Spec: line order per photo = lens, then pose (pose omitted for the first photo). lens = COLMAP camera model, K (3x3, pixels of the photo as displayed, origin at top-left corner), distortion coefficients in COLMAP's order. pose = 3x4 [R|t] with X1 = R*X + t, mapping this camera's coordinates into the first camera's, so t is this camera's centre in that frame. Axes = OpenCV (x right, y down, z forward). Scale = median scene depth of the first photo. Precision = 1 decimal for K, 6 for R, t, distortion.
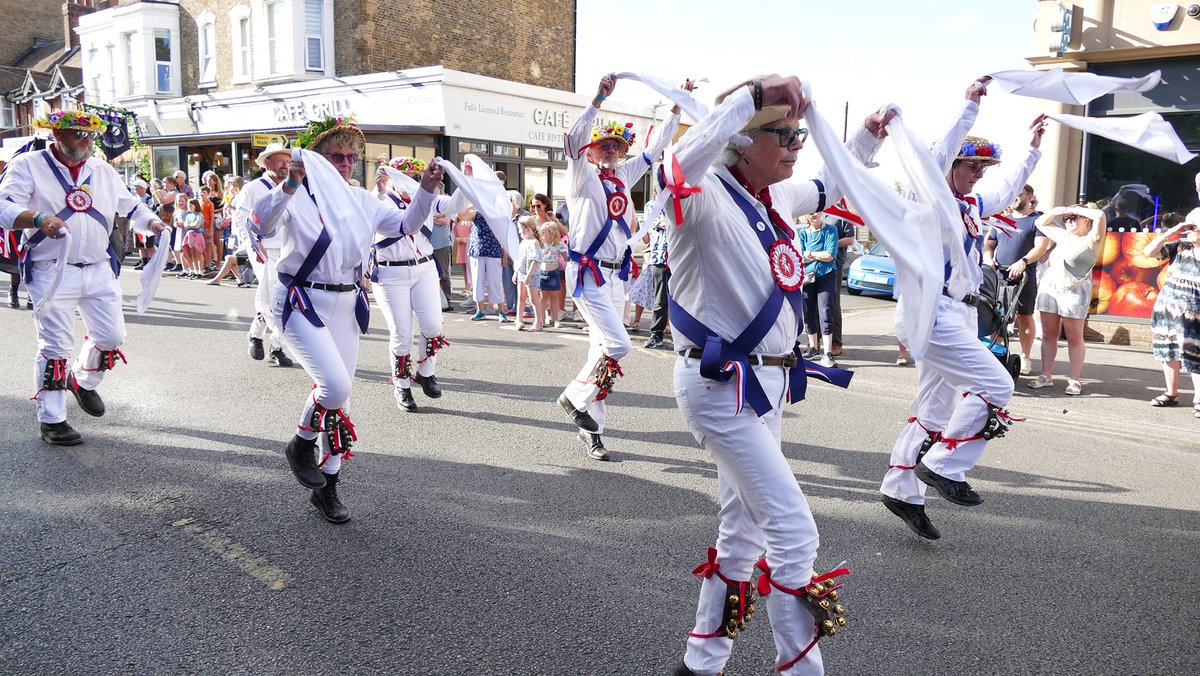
lens RADIAL K [[864.6, 0, 600.0], [0, 864.6, 338.0], [0, 0, 1]] dist [-0.006035, -0.005113]
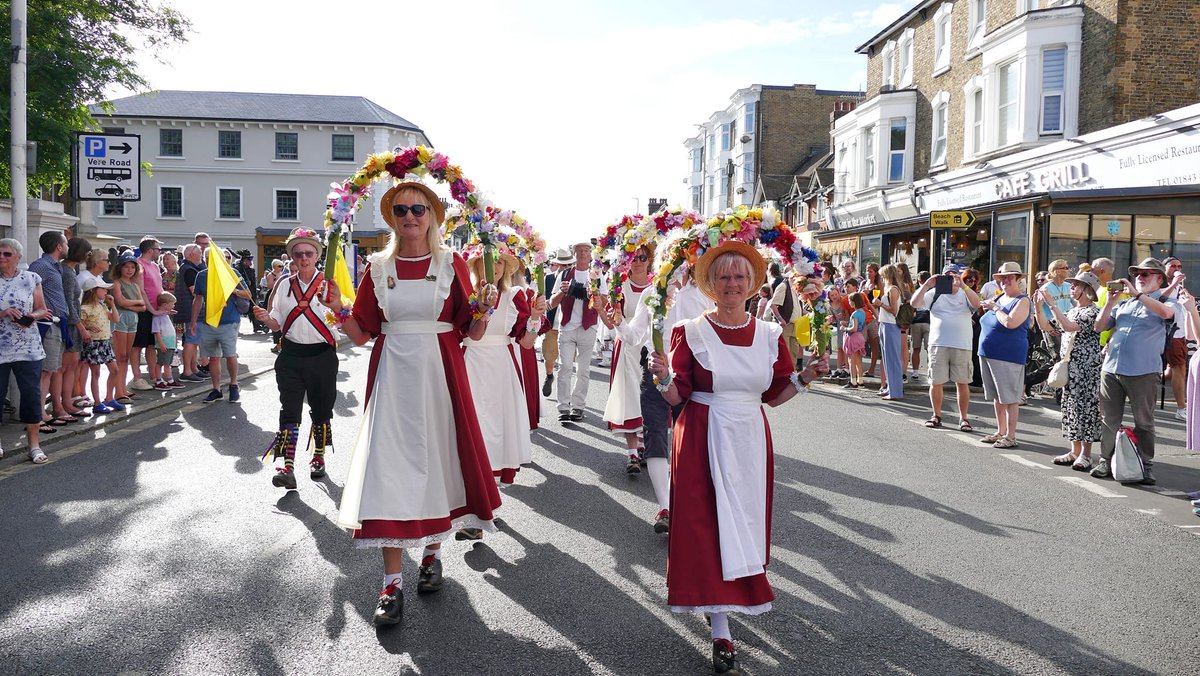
lens RADIAL K [[861.3, 0, 600.0], [0, 861.3, 338.0], [0, 0, 1]] dist [-0.004665, 0.003431]
pose [[0.662285, 0.029904, -0.748655, 0.003058], [-0.106102, 0.992877, -0.054202, -0.024258], [0.741701, 0.115331, 0.660740, 0.142966]]
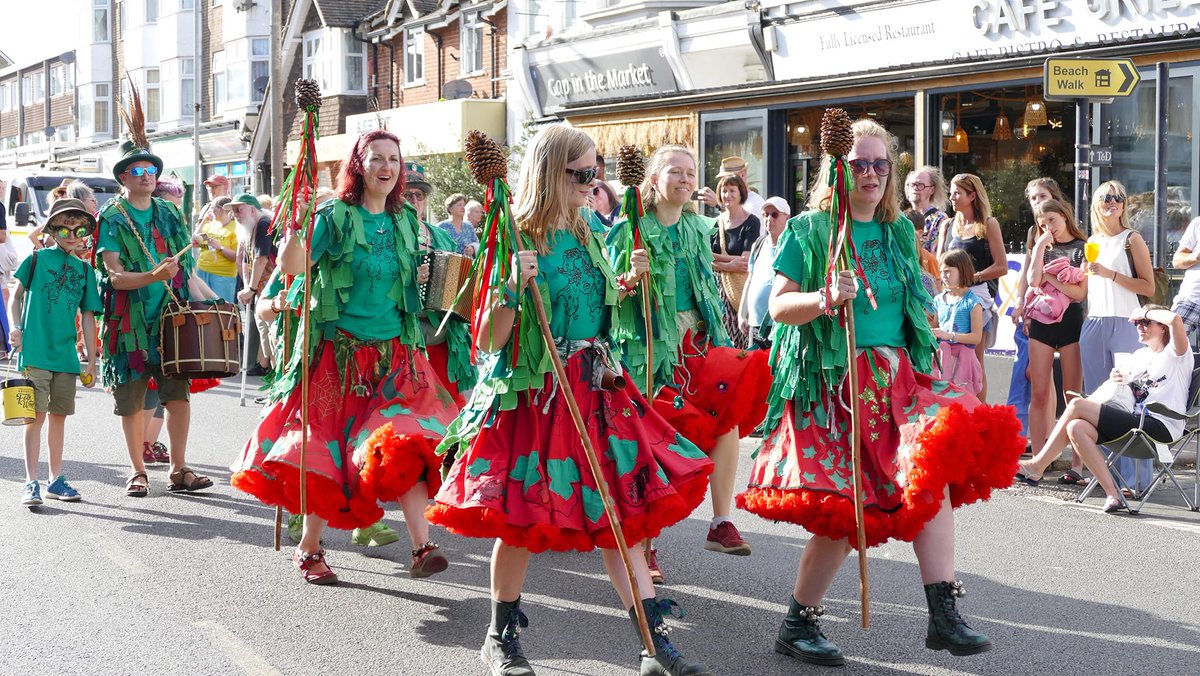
lens RADIAL K [[1934.4, 0, 599.8], [0, 1934.4, 338.7], [0, 0, 1]] dist [-0.024335, 0.028501]
pose [[0.905941, 0.002392, -0.423396, -0.136311], [-0.042506, 0.995446, -0.085326, -0.025937], [0.421264, 0.095298, 0.901917, 0.119110]]
